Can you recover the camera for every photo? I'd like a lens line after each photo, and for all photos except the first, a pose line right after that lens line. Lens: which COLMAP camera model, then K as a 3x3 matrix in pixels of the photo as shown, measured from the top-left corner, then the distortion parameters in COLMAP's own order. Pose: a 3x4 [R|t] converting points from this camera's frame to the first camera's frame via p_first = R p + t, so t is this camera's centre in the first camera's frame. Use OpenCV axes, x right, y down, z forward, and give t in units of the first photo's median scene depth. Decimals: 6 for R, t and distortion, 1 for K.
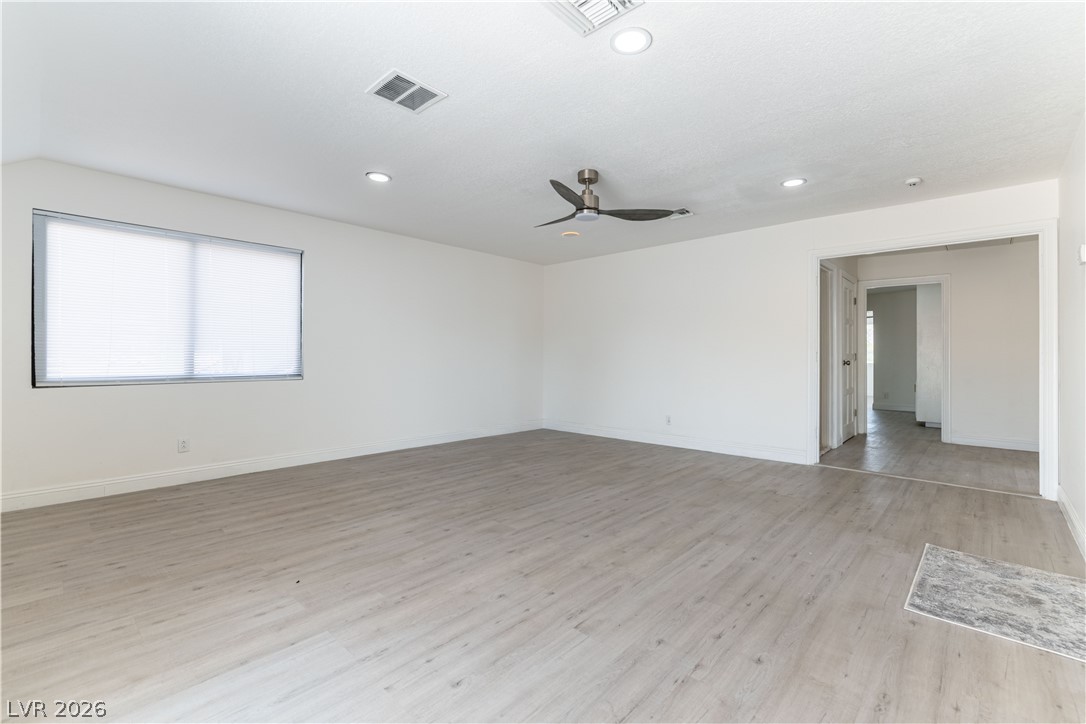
lens RADIAL K [[485.3, 0, 537.2], [0, 485.3, 368.4], [0, 0, 1]] dist [0.002418, -0.000081]
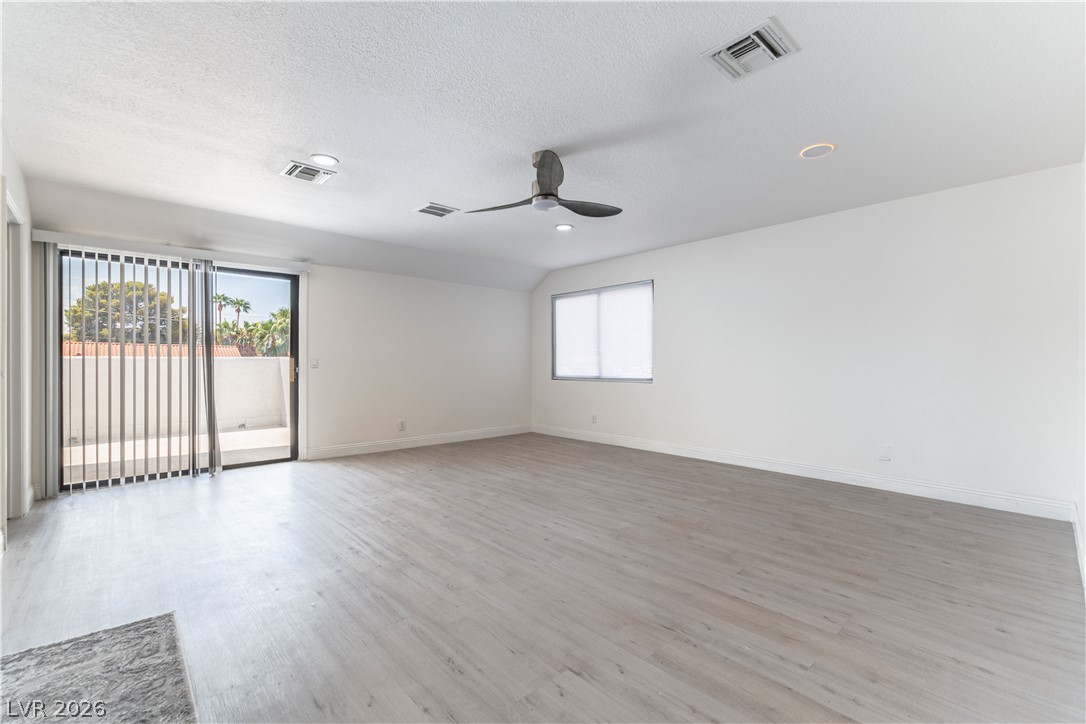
lens RADIAL K [[485.3, 0, 537.2], [0, 485.3, 368.4], [0, 0, 1]] dist [0.002418, -0.000081]
pose [[-0.120068, -0.004473, -0.992756, 1.053907], [-0.025803, 0.999666, -0.001383, -0.003661], [0.992430, 0.025450, -0.120144, 1.174532]]
